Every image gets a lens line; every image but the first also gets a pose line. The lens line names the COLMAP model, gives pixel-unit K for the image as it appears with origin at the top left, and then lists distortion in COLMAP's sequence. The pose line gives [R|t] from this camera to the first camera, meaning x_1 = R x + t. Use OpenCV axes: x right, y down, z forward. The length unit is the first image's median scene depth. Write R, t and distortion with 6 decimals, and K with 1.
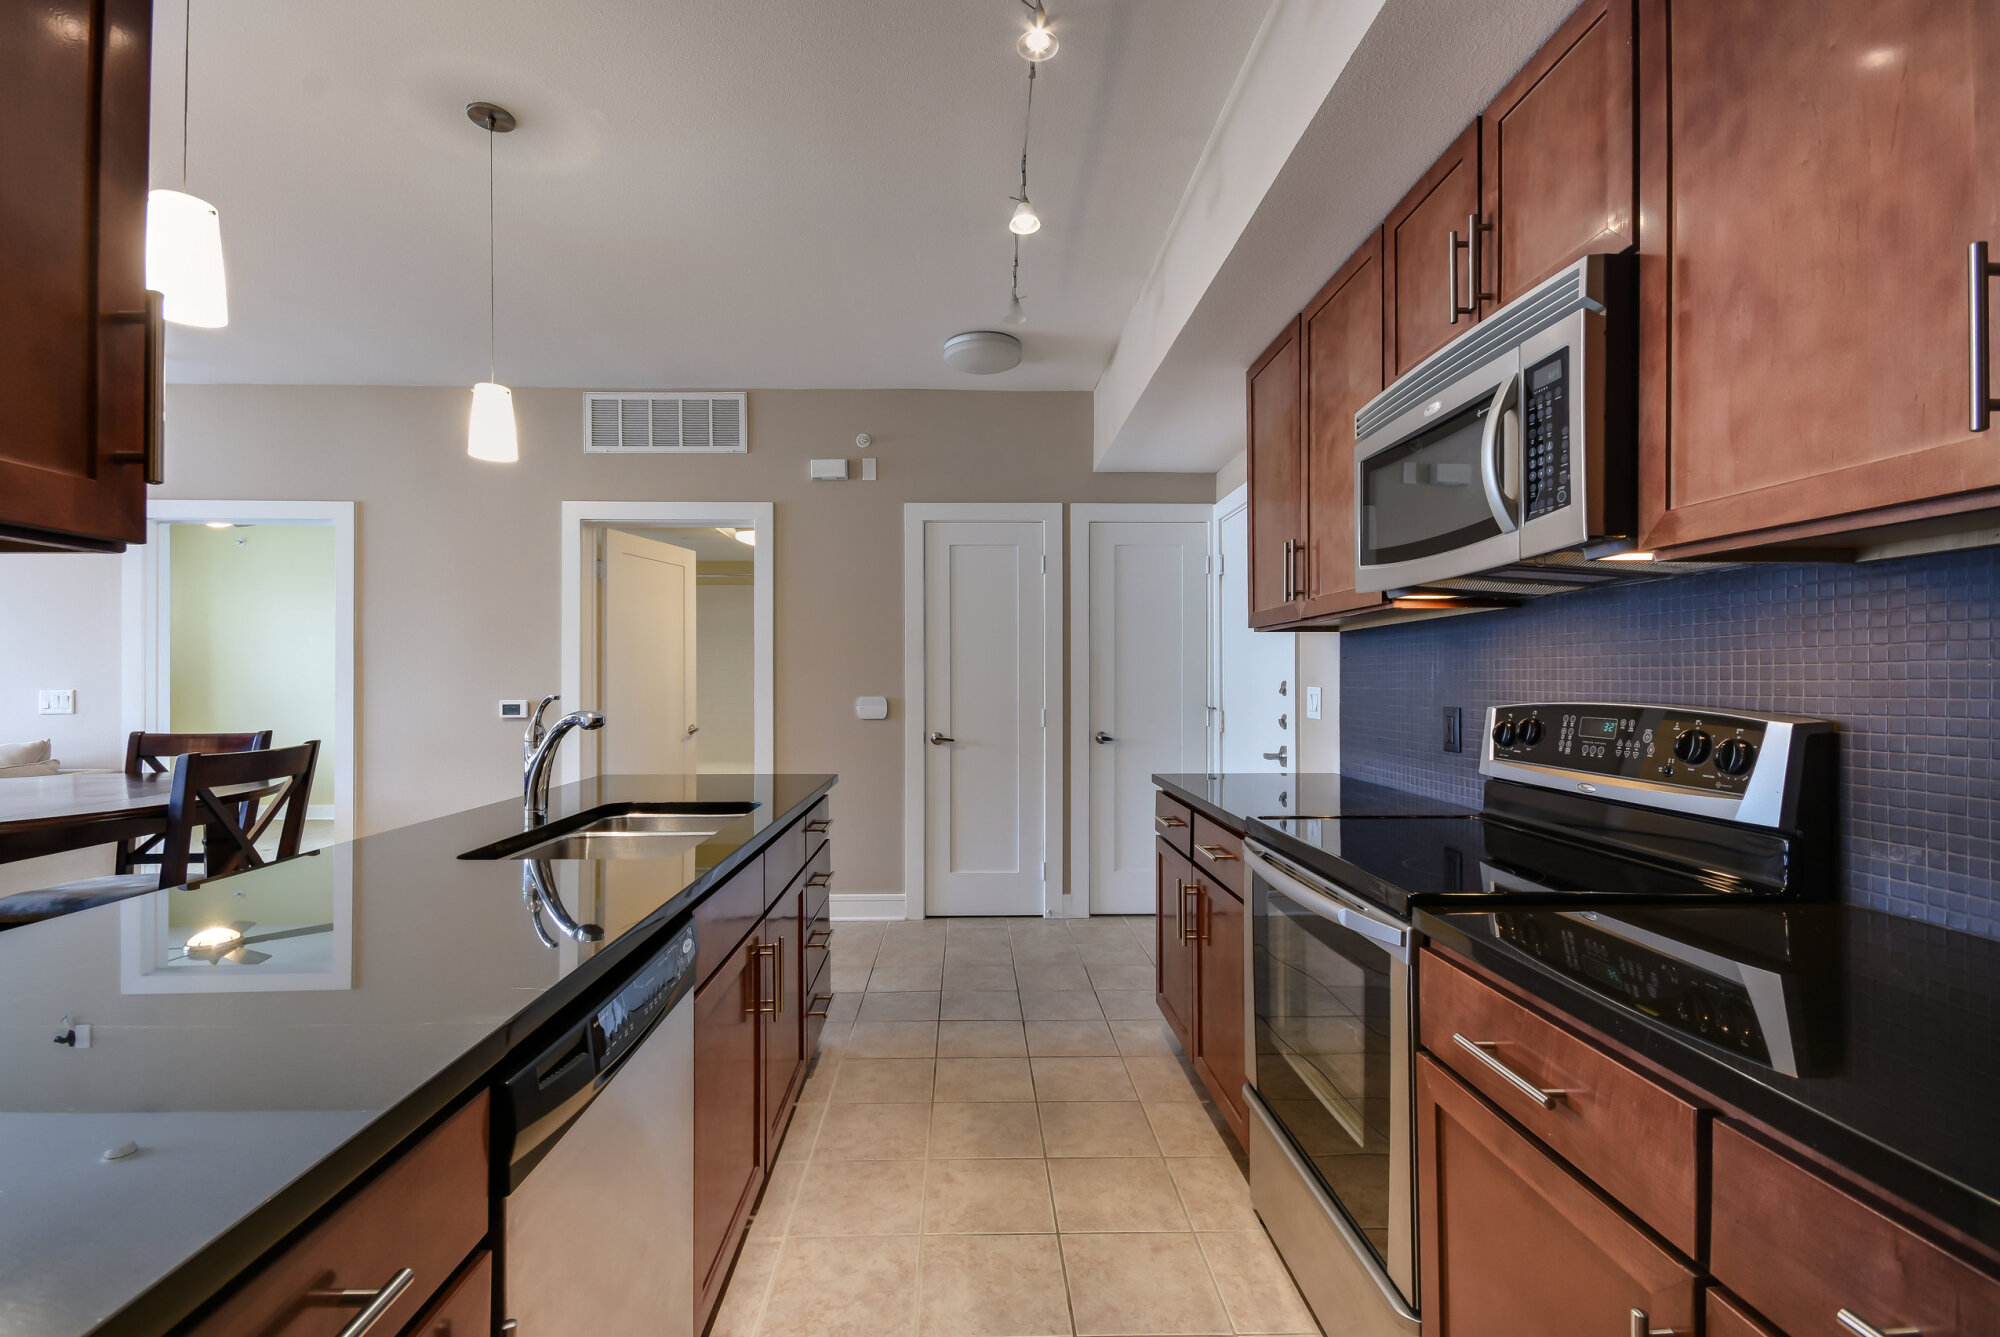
lens RADIAL K [[890.8, 0, 979.8], [0, 890.8, 678.2], [0, 0, 1]] dist [0.017756, -0.006485]
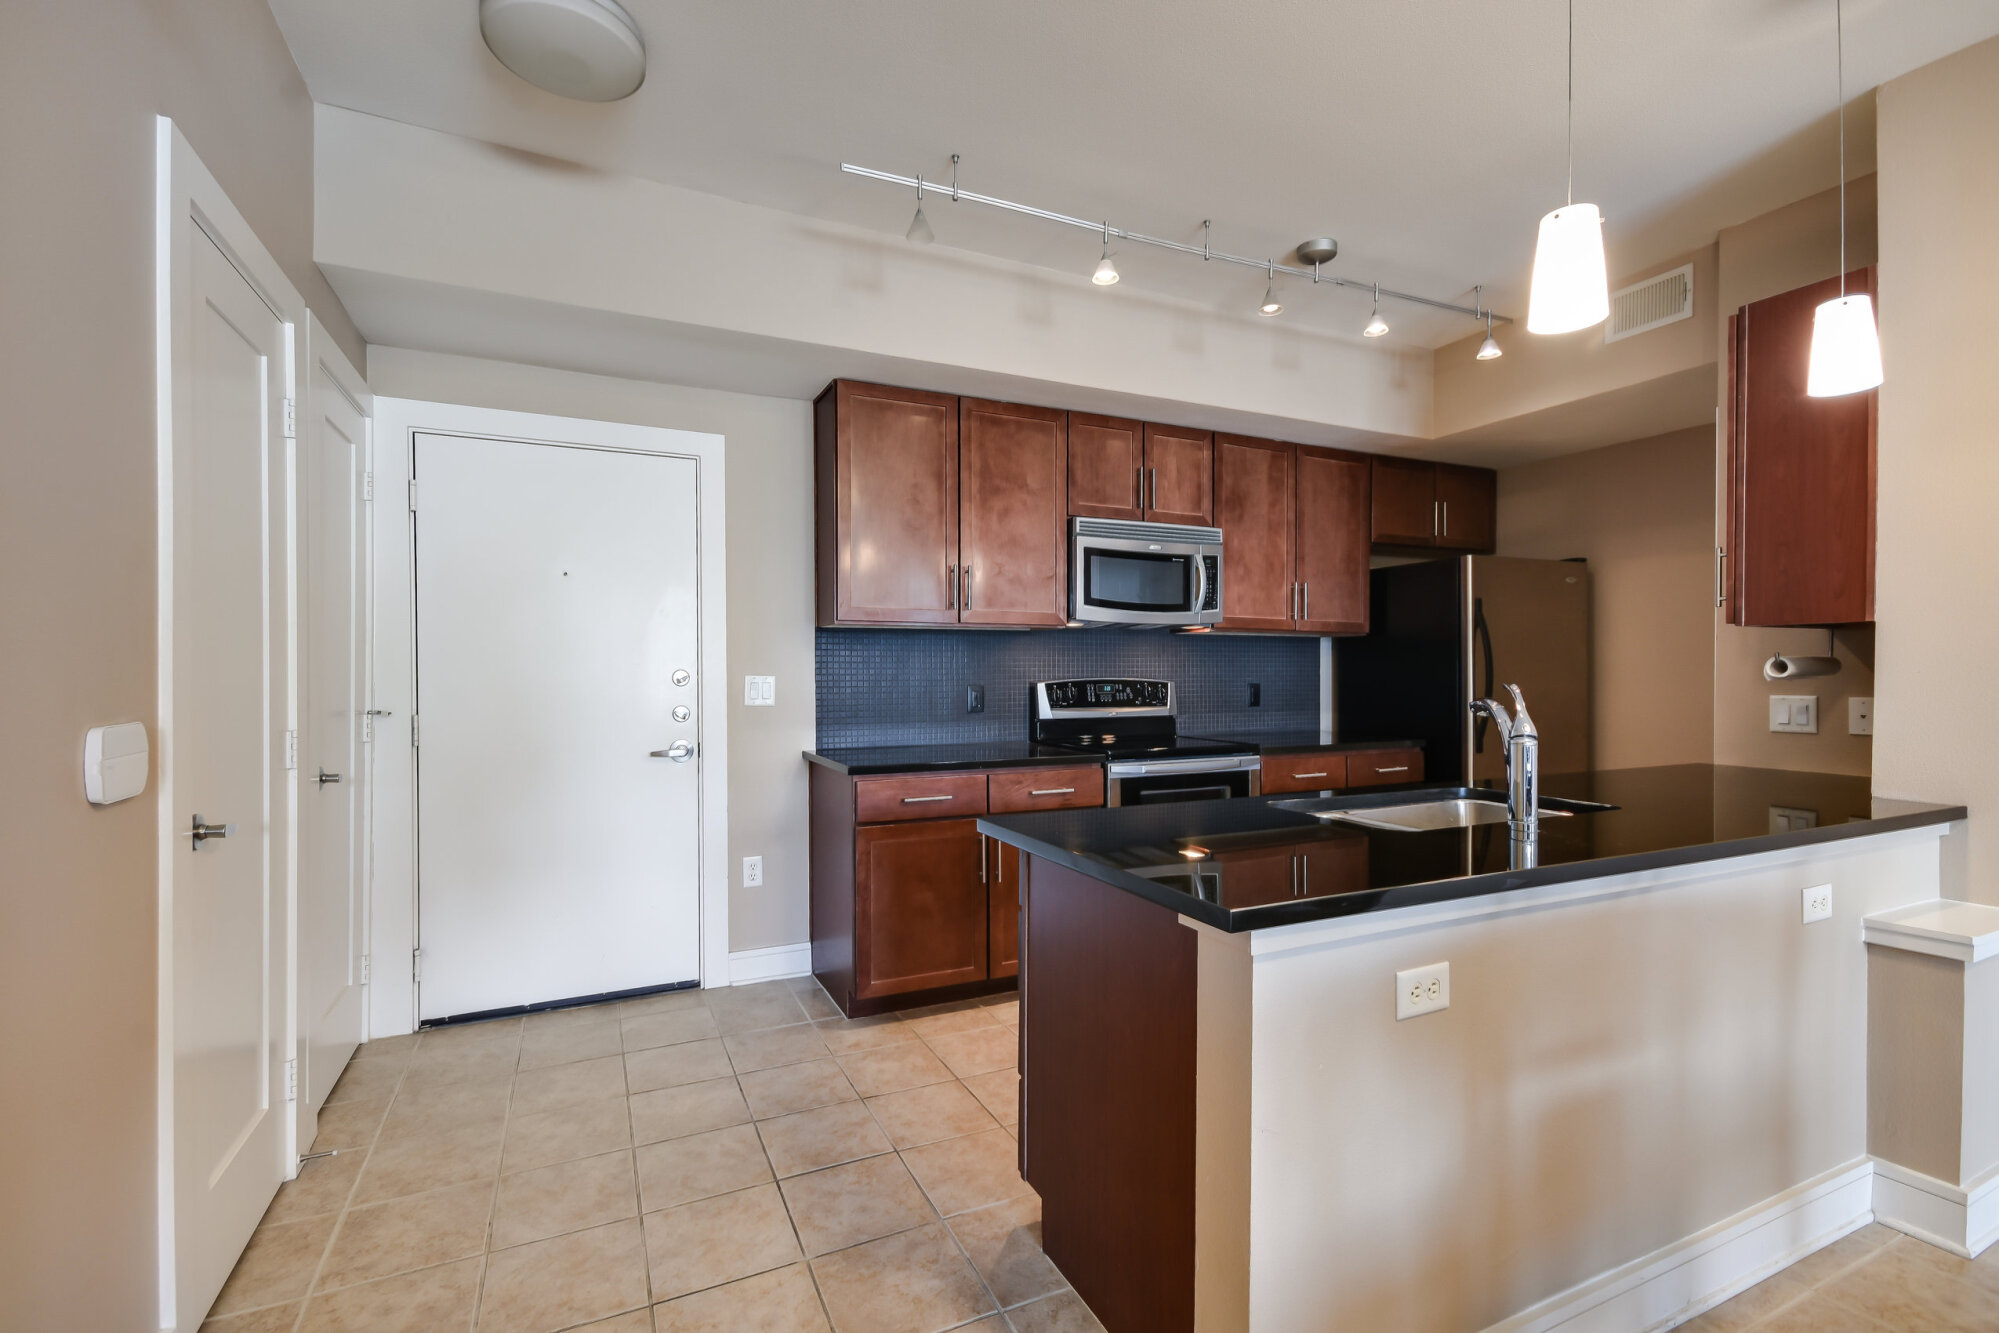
lens RADIAL K [[890.3, 0, 988.5], [0, 890.3, 662.1], [0, 0, 1]] dist [0.017756, -0.006485]
pose [[-0.407739, 0.007095, 0.913071, -1.130365], [-0.001905, 0.999961, -0.008621, 0.004547], [-0.913096, -0.005254, -0.407710, 1.912253]]
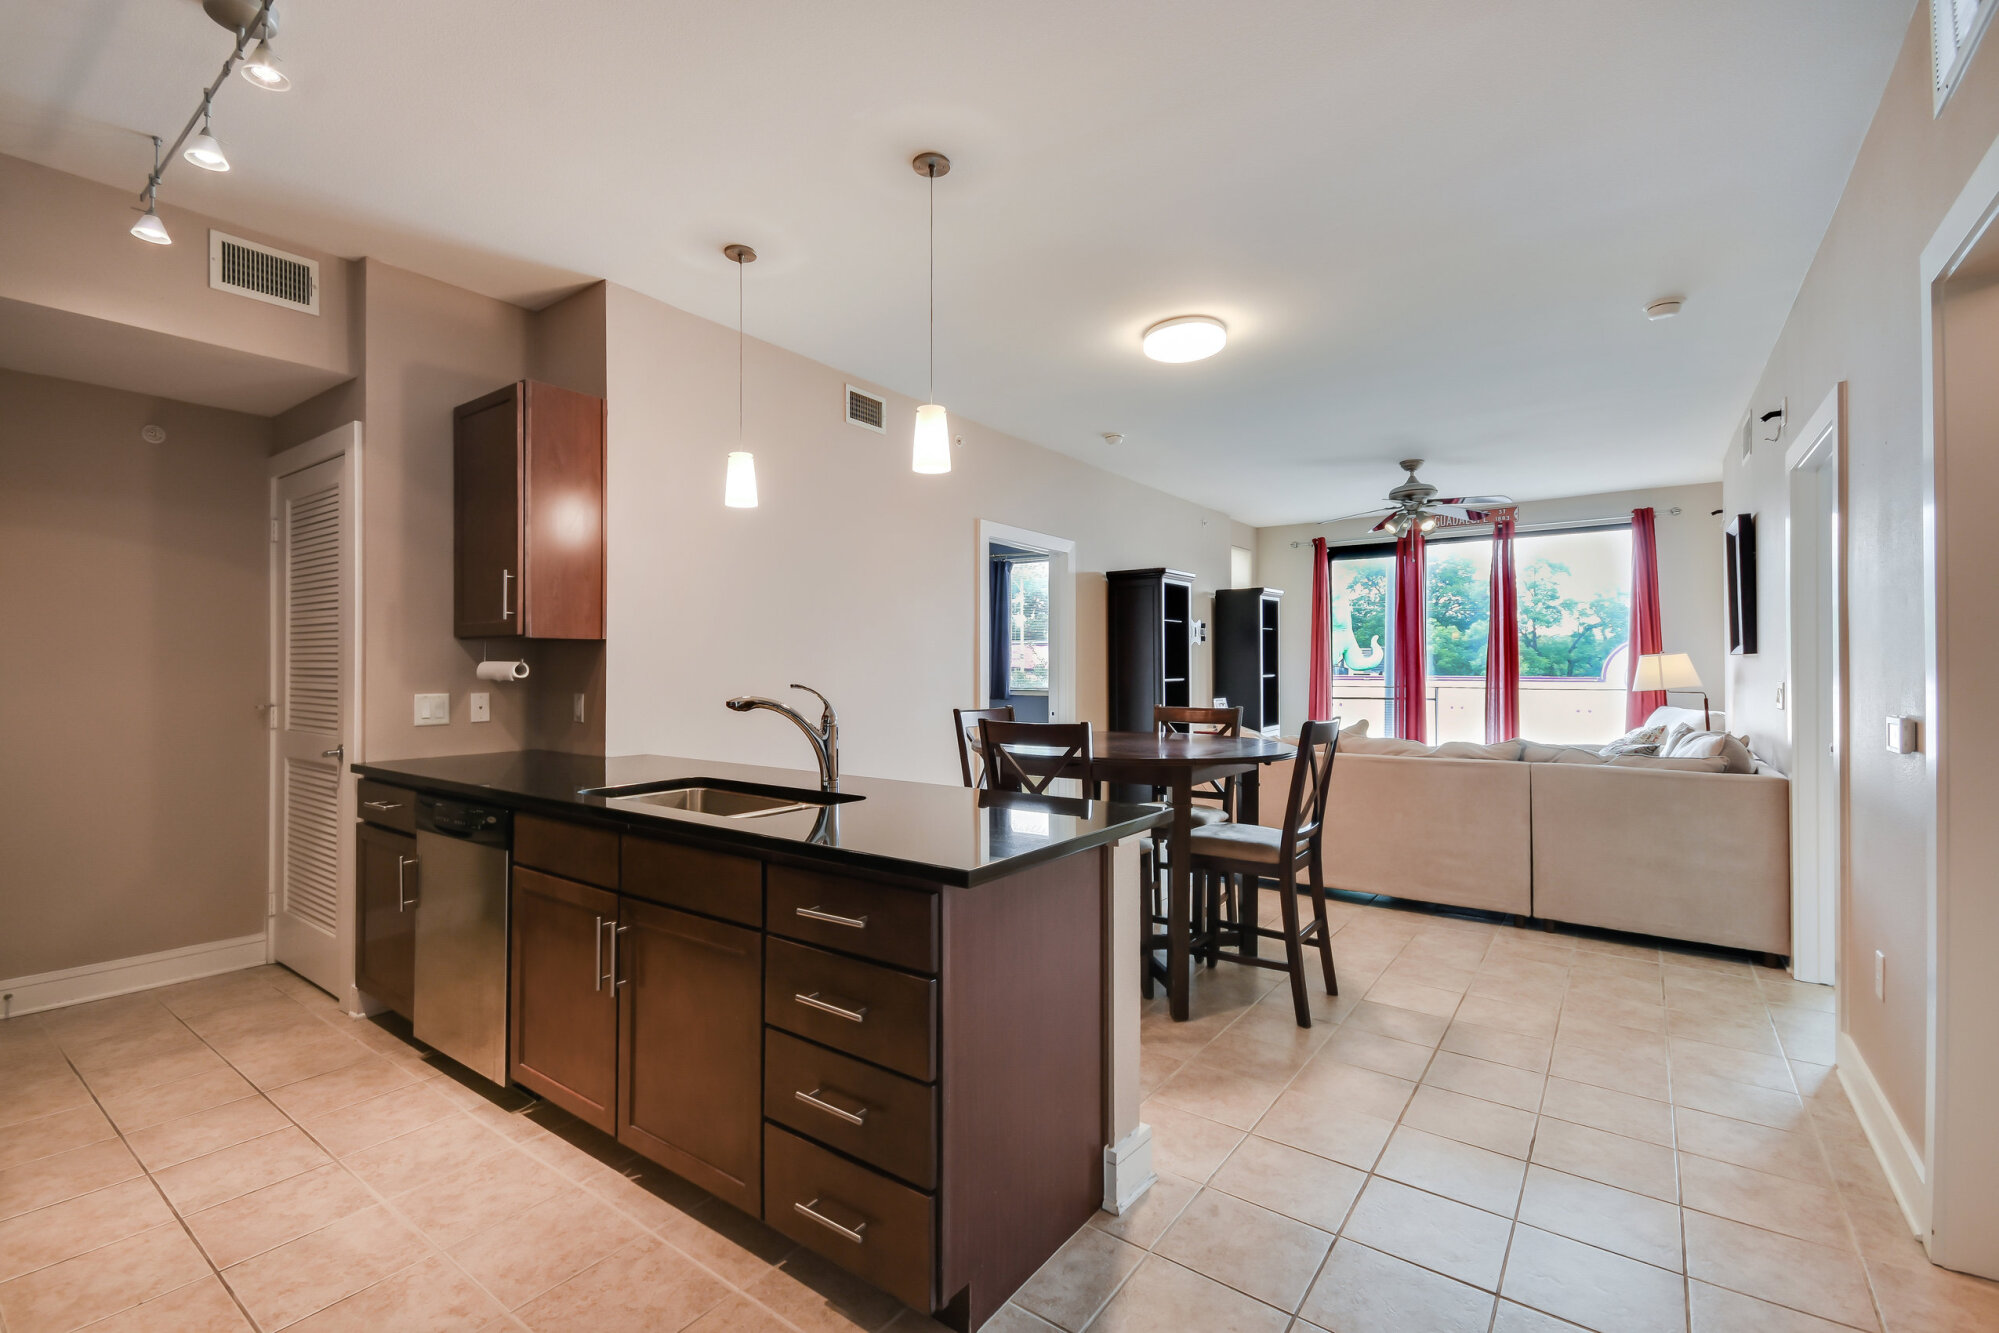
lens RADIAL K [[866.0, 0, 988.0], [0, 866.0, 663.9], [0, 0, 1]] dist [-0.004967, 0.000683]
pose [[-0.602784, -0.006217, -0.797880, 0.315680], [-0.001224, 0.999976, -0.006867, -0.003528], [0.797904, -0.003163, -0.602777, 1.979586]]
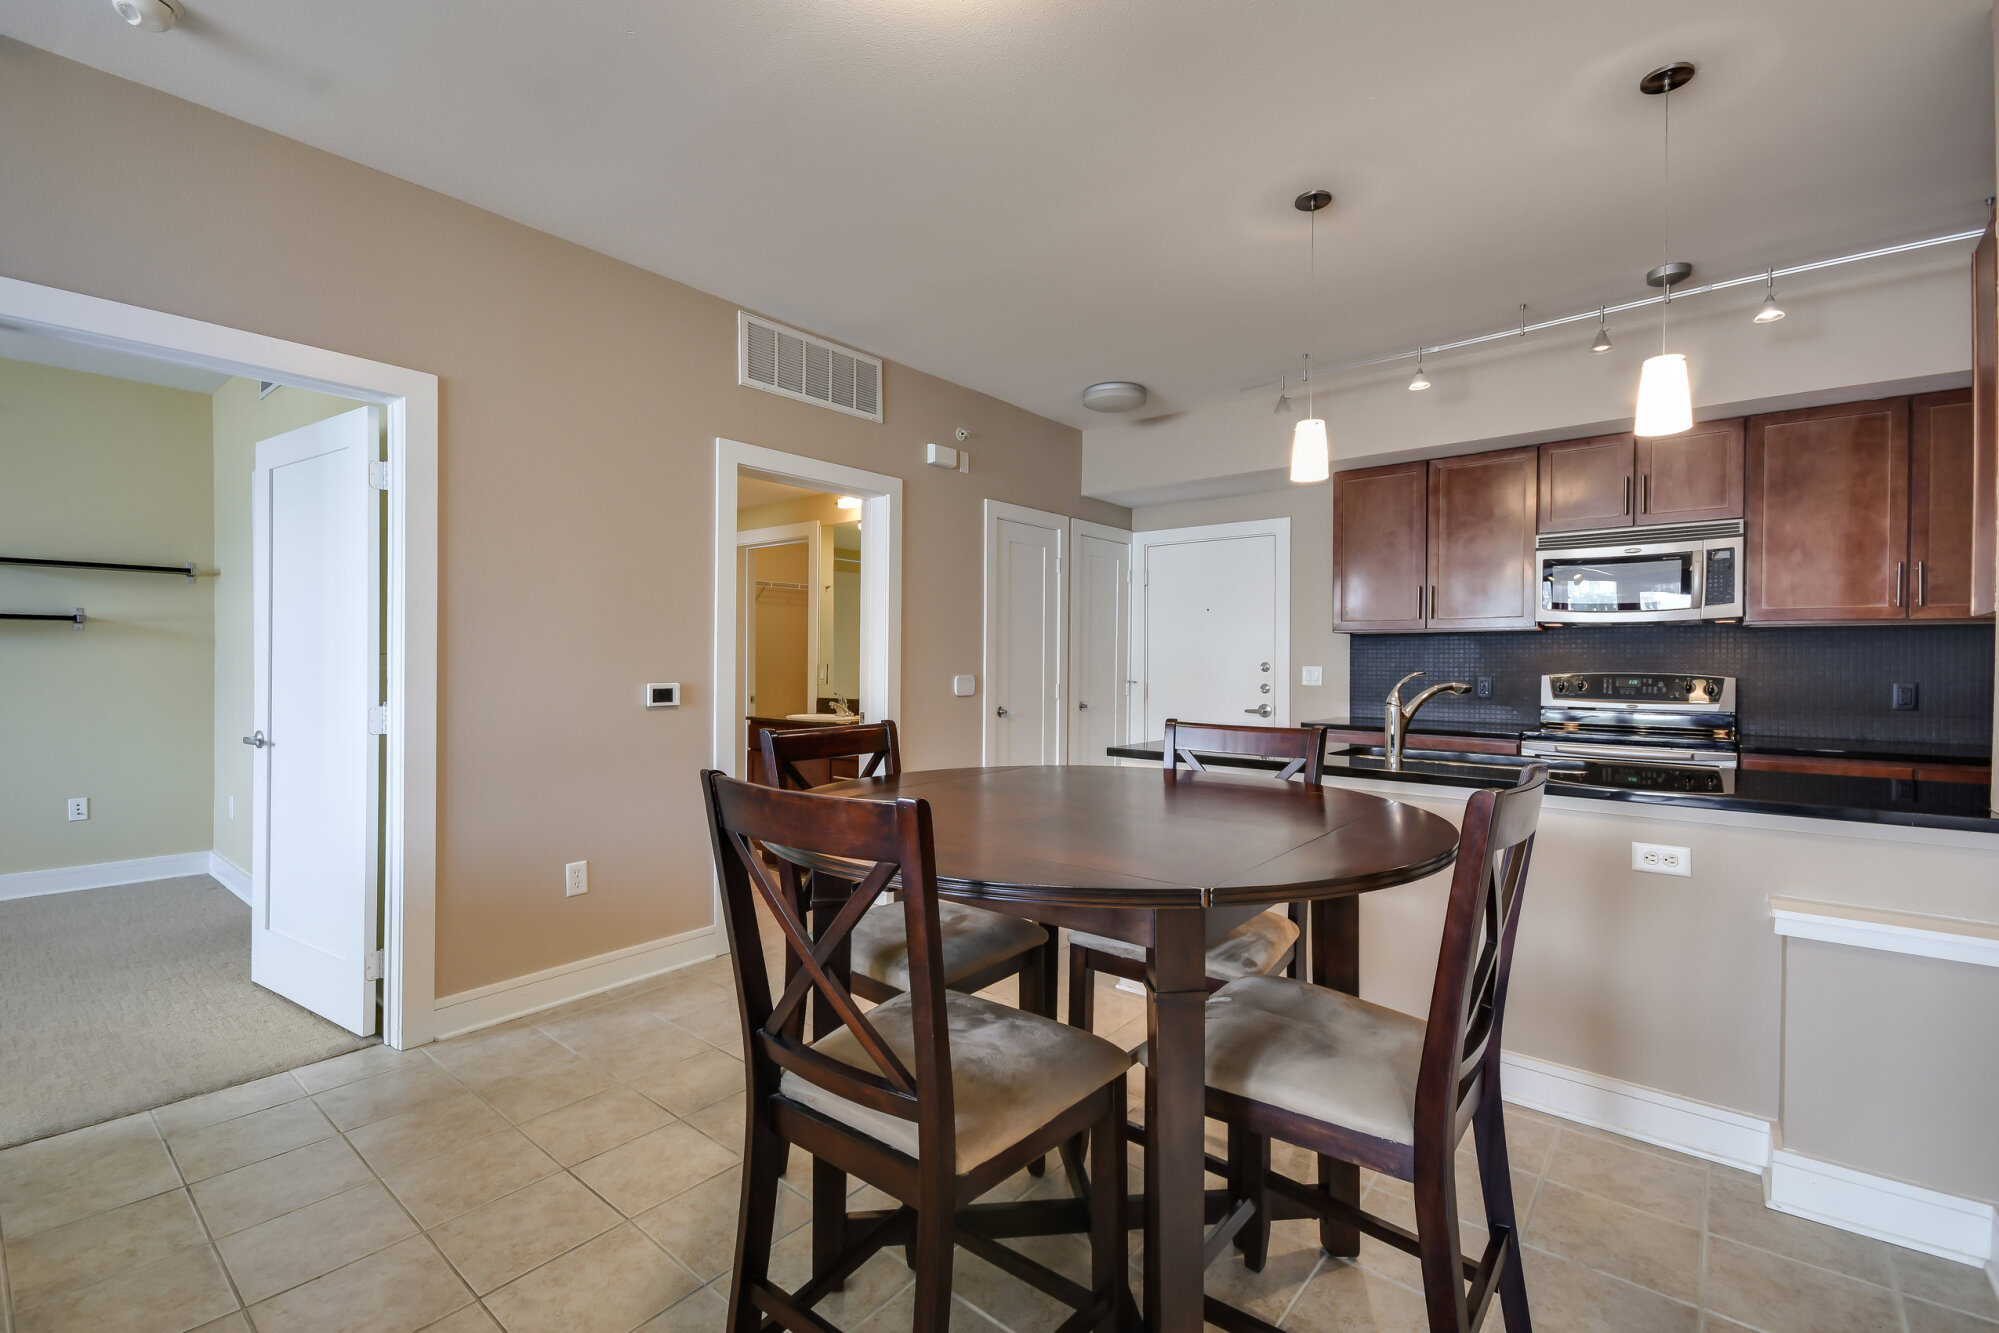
lens RADIAL K [[866.0, 0, 983.9], [0, 866.0, 675.3], [0, 0, 1]] dist [-0.004967, 0.000683]
pose [[0.658682, -0.007840, 0.752381, -1.988068], [-0.008018, 0.999816, 0.017438, 0.006081], [-0.752379, -0.017519, 0.658497, 0.655429]]
